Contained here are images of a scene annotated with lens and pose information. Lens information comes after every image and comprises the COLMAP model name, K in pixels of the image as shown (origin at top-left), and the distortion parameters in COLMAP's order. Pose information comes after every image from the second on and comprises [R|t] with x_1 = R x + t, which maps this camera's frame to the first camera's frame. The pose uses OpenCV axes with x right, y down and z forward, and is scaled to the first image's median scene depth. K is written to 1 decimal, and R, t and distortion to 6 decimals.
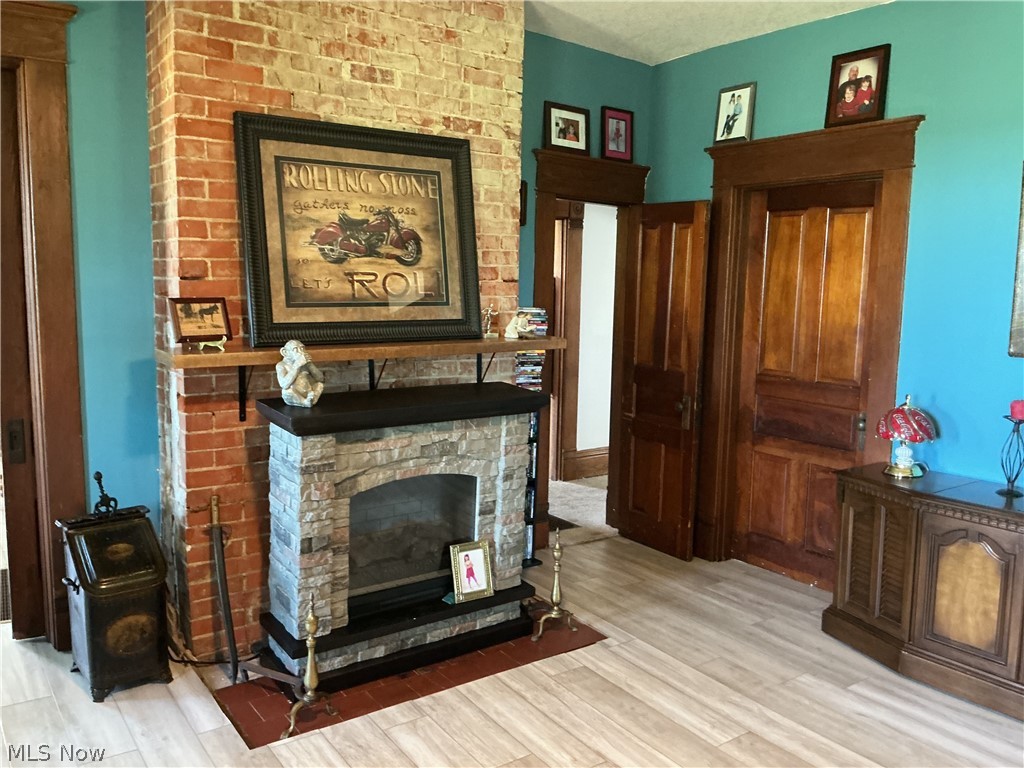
lens RADIAL K [[848.6, 0, 511.3], [0, 848.6, 382.9], [0, 0, 1]] dist [0.121178, -0.178931]
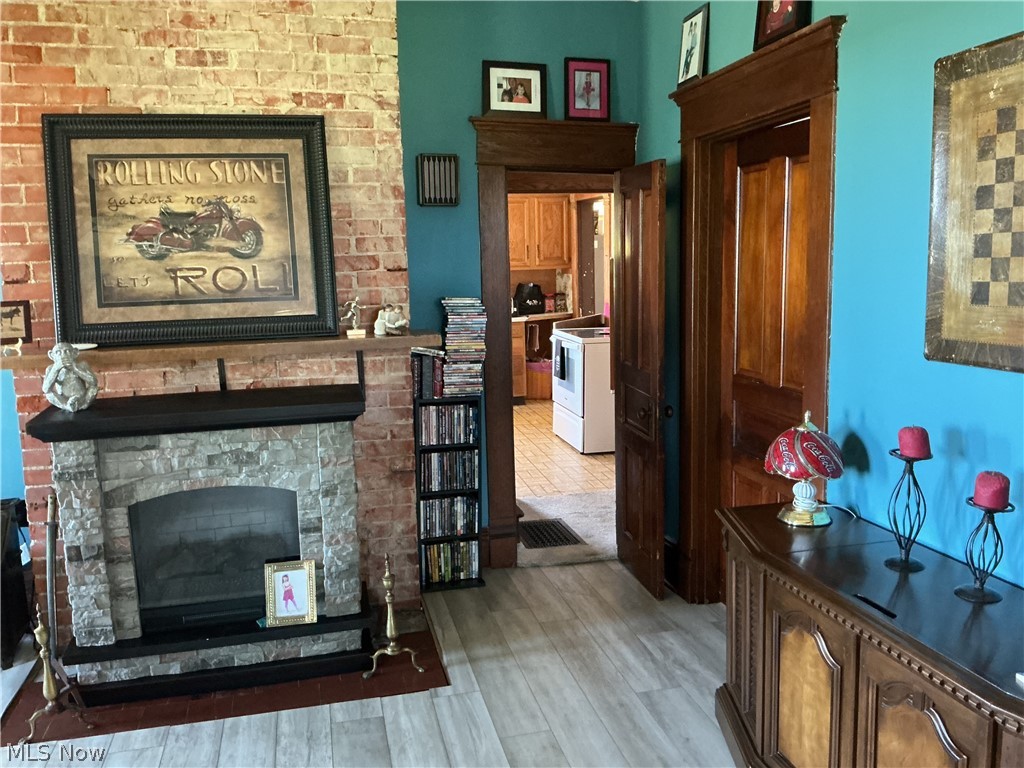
lens RADIAL K [[843.1, 0, 509.4], [0, 843.1, 384.9], [0, 0, 1]] dist [0.040669, -0.055393]
pose [[0.924537, 0.014992, -0.380797, 0.508352], [-0.005664, 0.999656, 0.025605, -0.025611], [0.381050, -0.021516, 0.924304, 0.259903]]
